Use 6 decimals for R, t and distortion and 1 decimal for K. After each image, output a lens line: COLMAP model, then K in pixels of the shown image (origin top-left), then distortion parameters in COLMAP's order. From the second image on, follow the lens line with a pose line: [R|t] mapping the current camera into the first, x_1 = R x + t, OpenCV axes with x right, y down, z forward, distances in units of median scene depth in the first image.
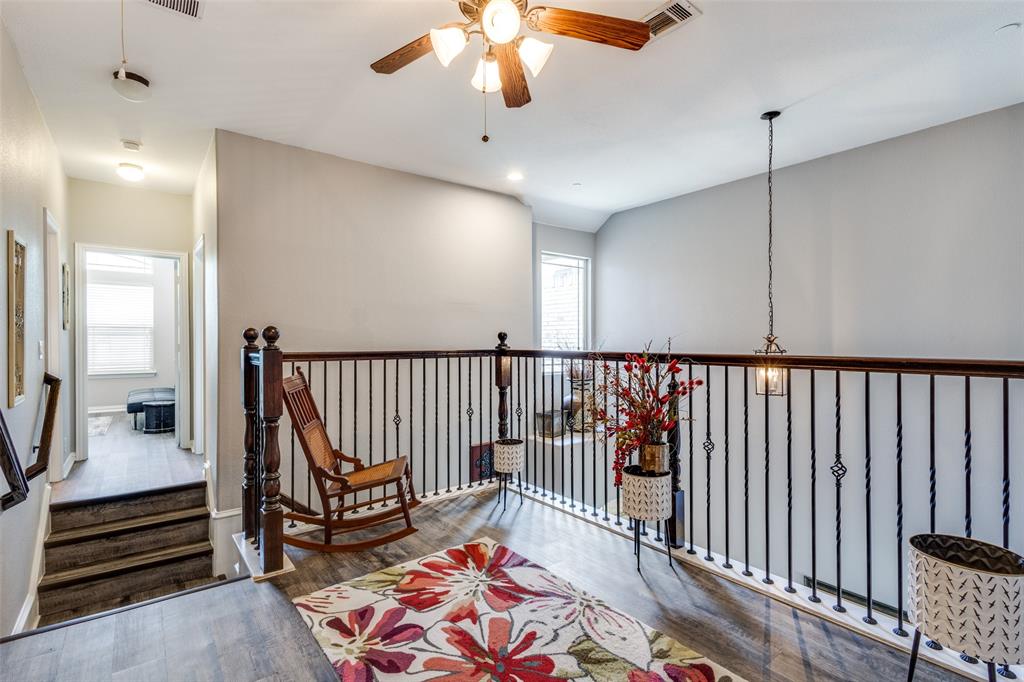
lens RADIAL K [[489.9, 0, 509.2], [0, 489.9, 339.8], [0, 0, 1]] dist [0.005939, 0.000491]
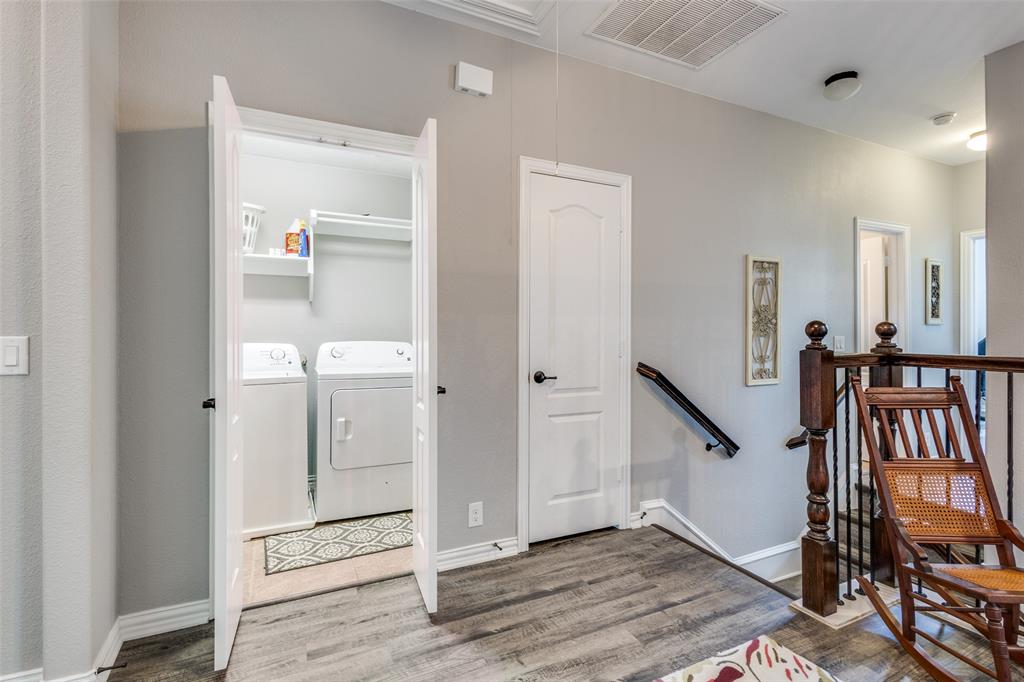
lens RADIAL K [[489.9, 0, 508.3], [0, 489.9, 337.0], [0, 0, 1]] dist [0.005939, 0.000491]
pose [[-0.231861, -0.000268, -0.972749, 0.452291], [-0.001337, 0.999999, 0.000043, 0.001708], [0.972748, 0.001310, -0.231861, 0.675269]]
